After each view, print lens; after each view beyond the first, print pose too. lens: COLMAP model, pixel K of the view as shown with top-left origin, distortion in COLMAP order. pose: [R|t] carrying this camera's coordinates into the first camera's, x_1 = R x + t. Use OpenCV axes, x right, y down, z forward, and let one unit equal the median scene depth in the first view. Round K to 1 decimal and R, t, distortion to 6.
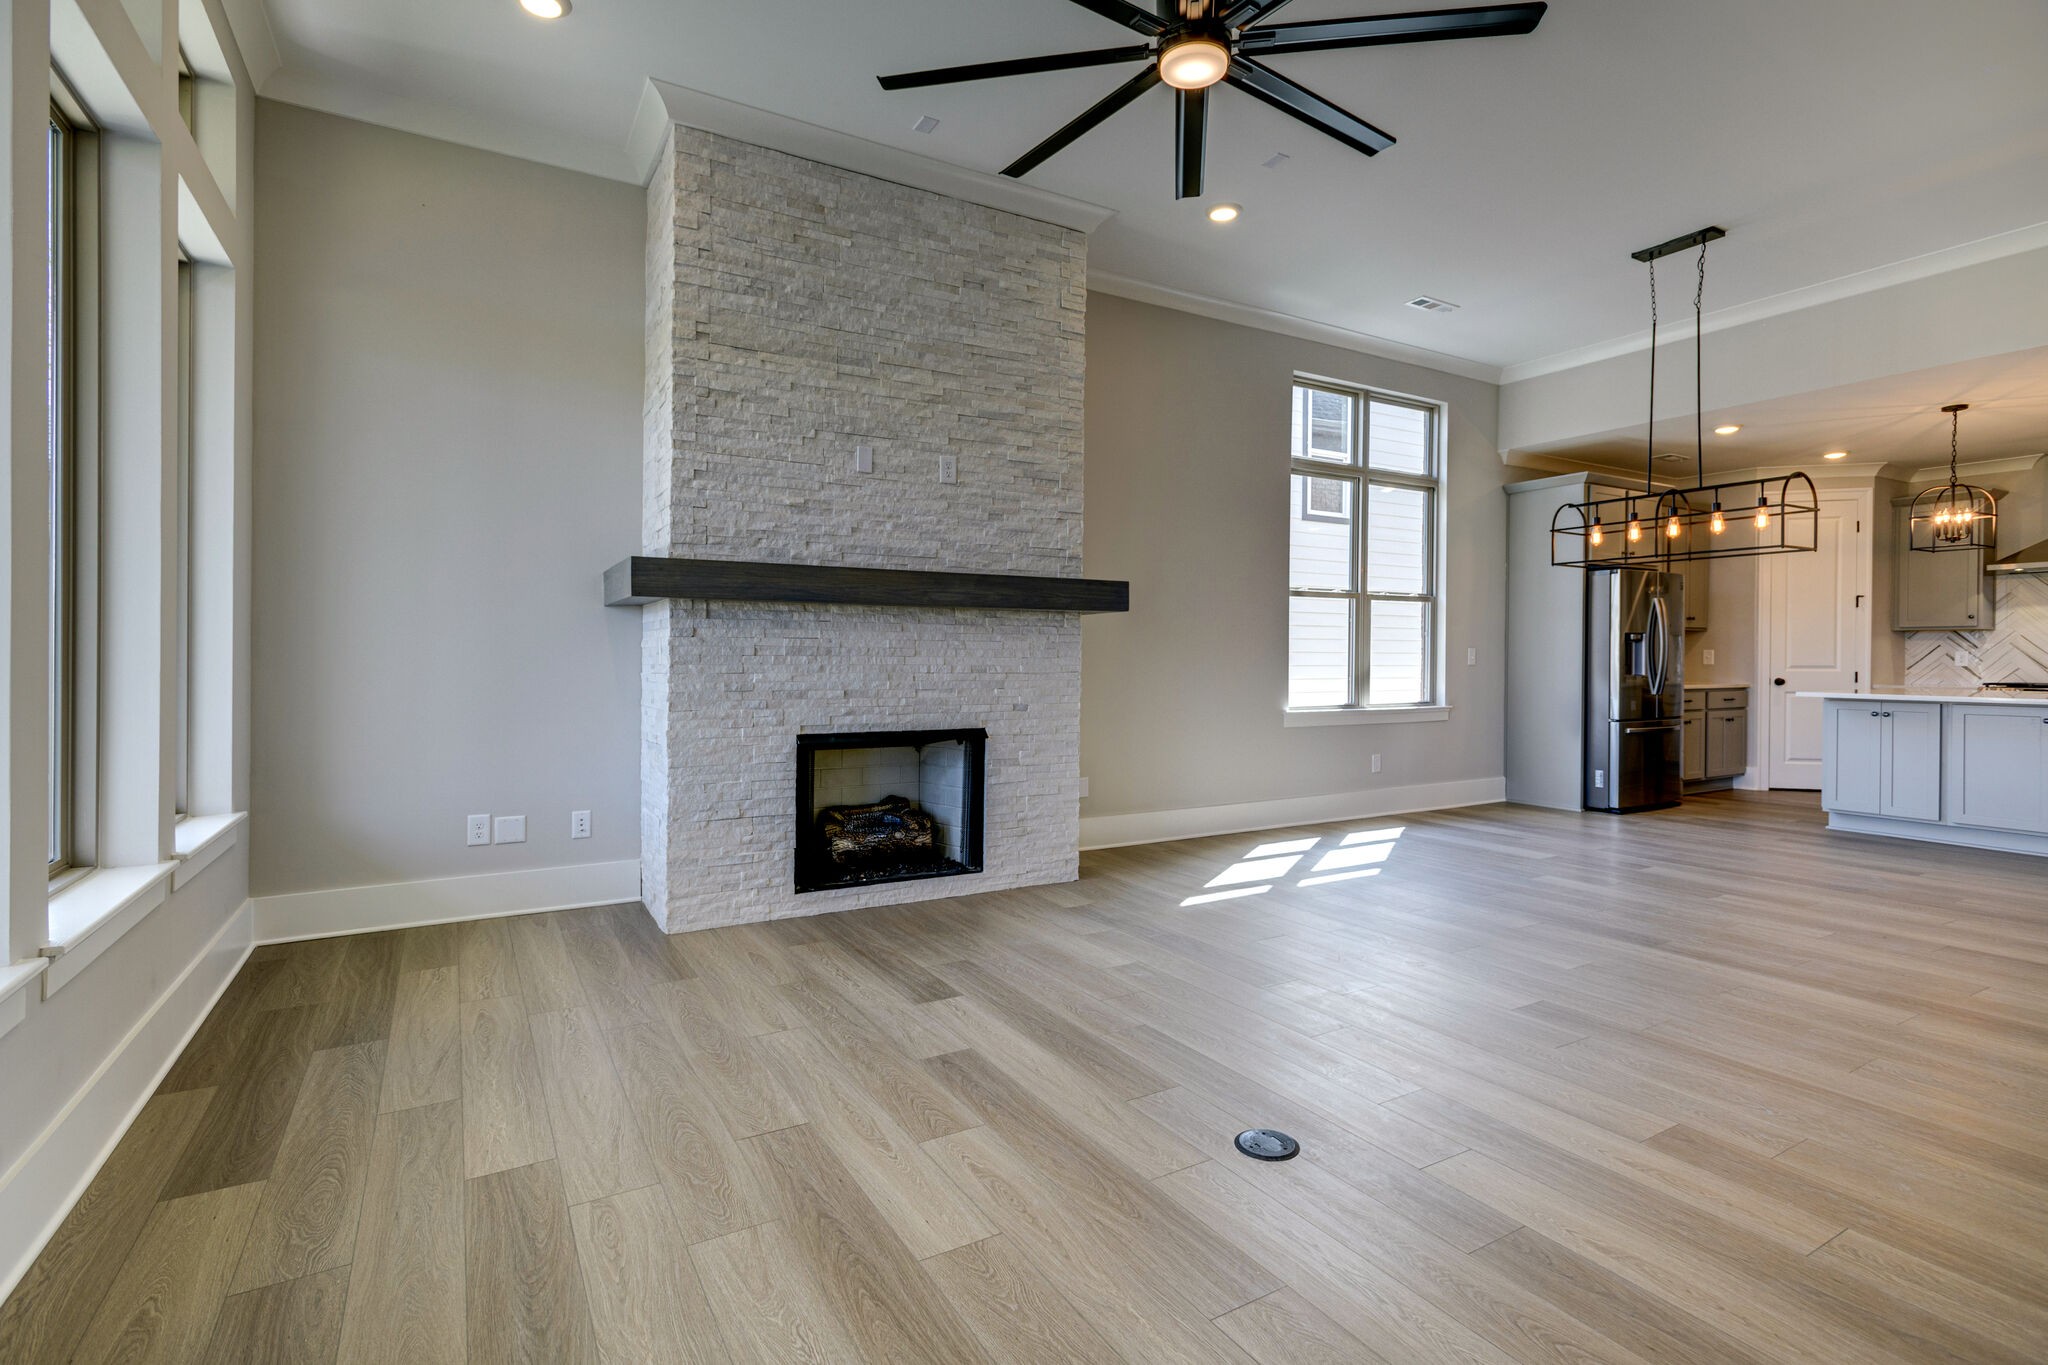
lens RADIAL K [[968.7, 0, 1015.0], [0, 968.7, 672.5], [0, 0, 1]] dist [-0.008474, 0.006333]
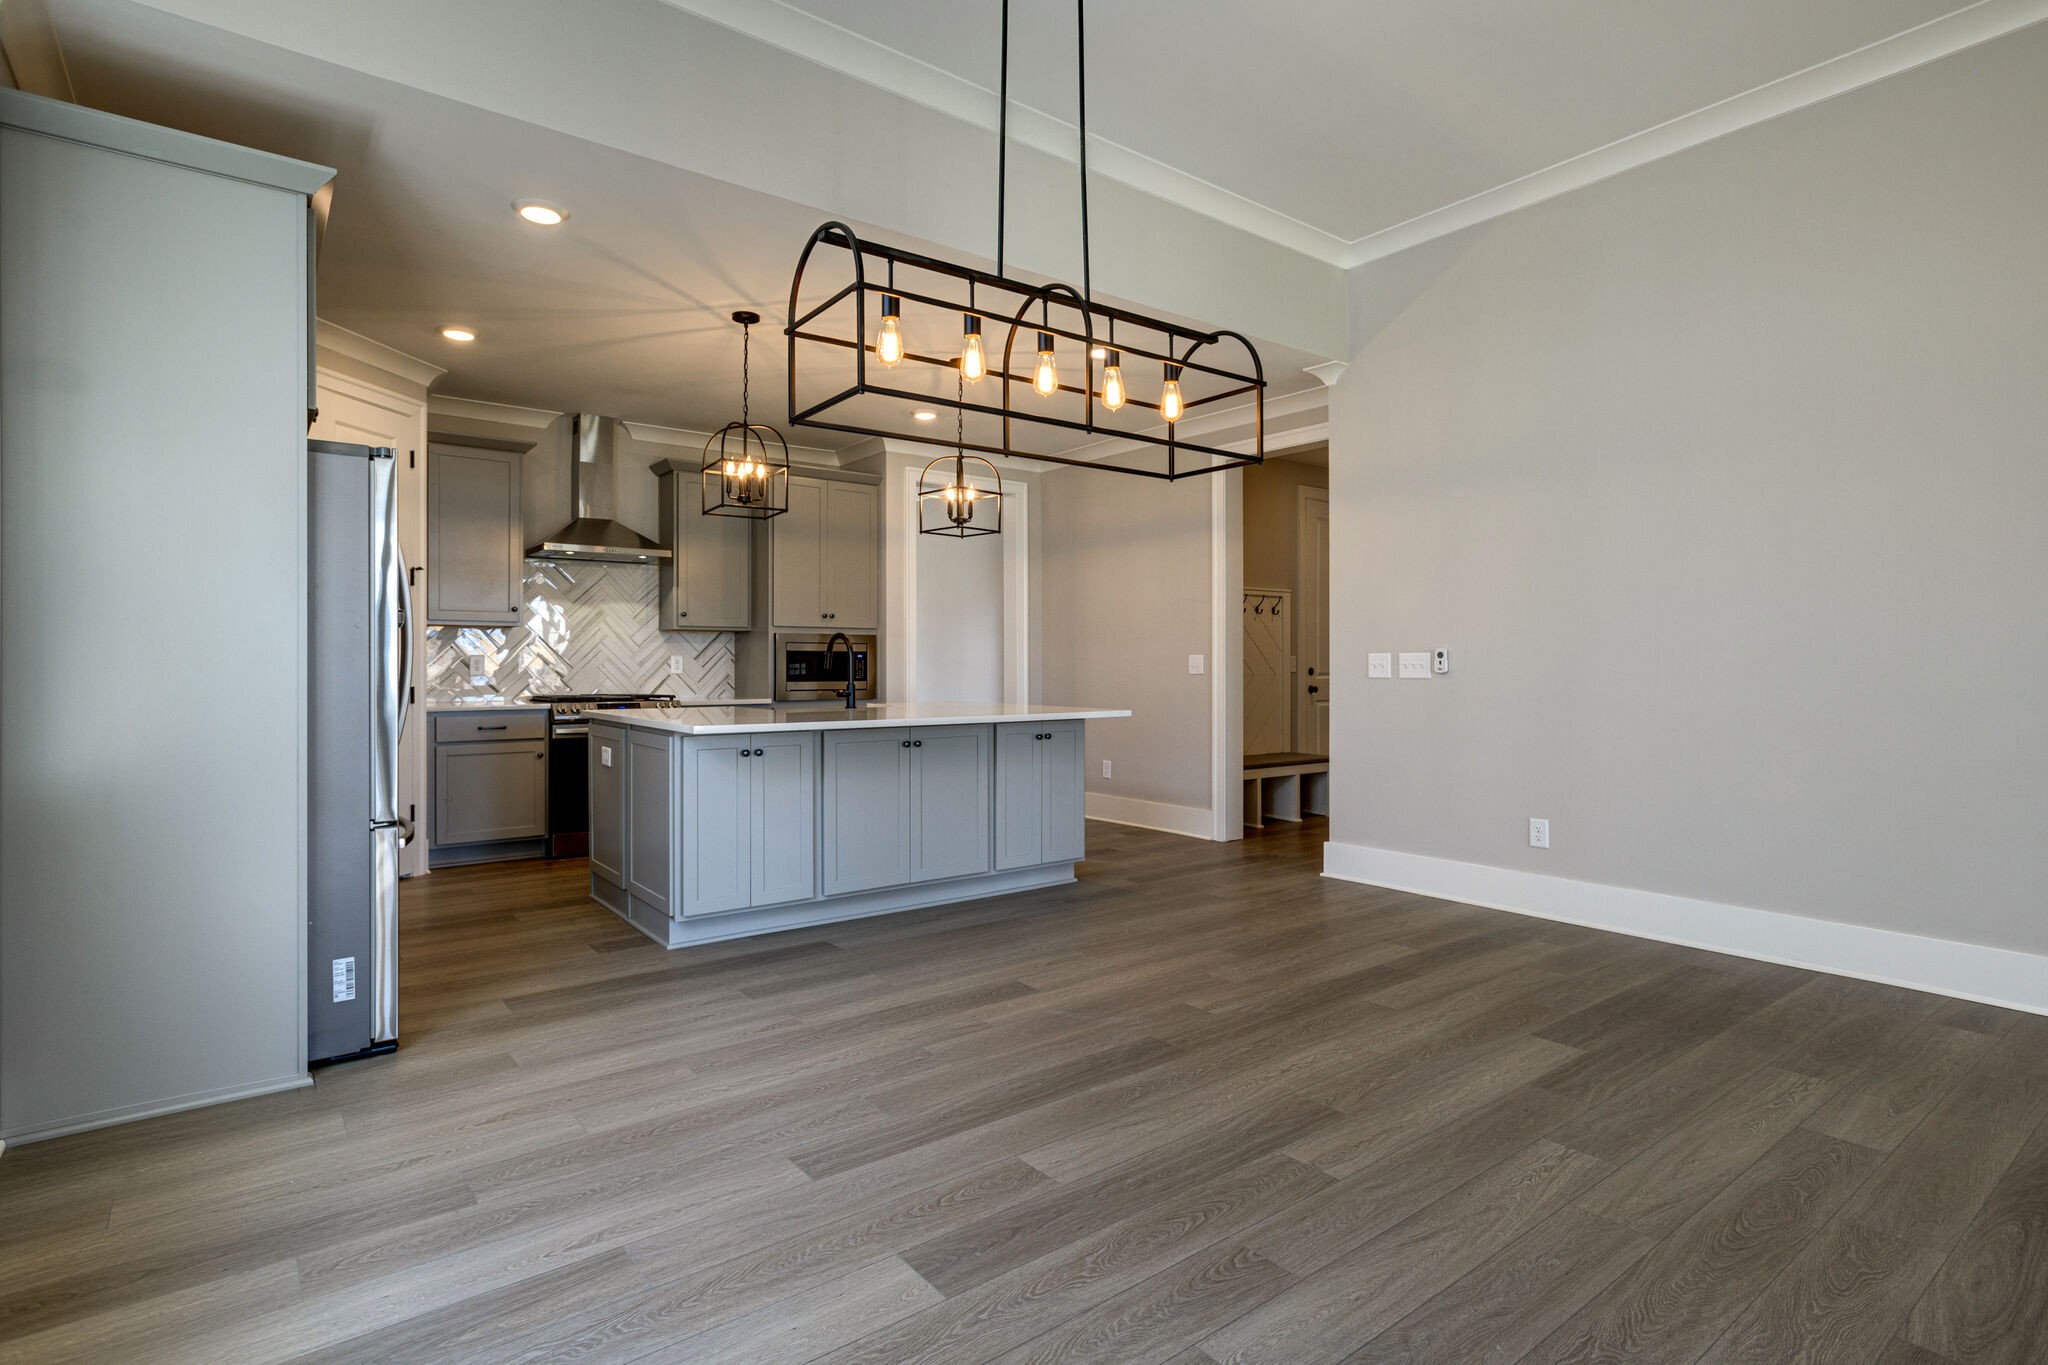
lens RADIAL K [[1044.2, 0, 1037.1], [0, 1044.2, 663.4], [0, 0, 1]] dist [-0.006583, 0.000296]
pose [[-0.139800, -0.001416, 0.990179, 0.214550], [0.016024, 0.999865, 0.003692, -0.019442], [-0.990050, 0.016383, -0.139758, 1.101808]]
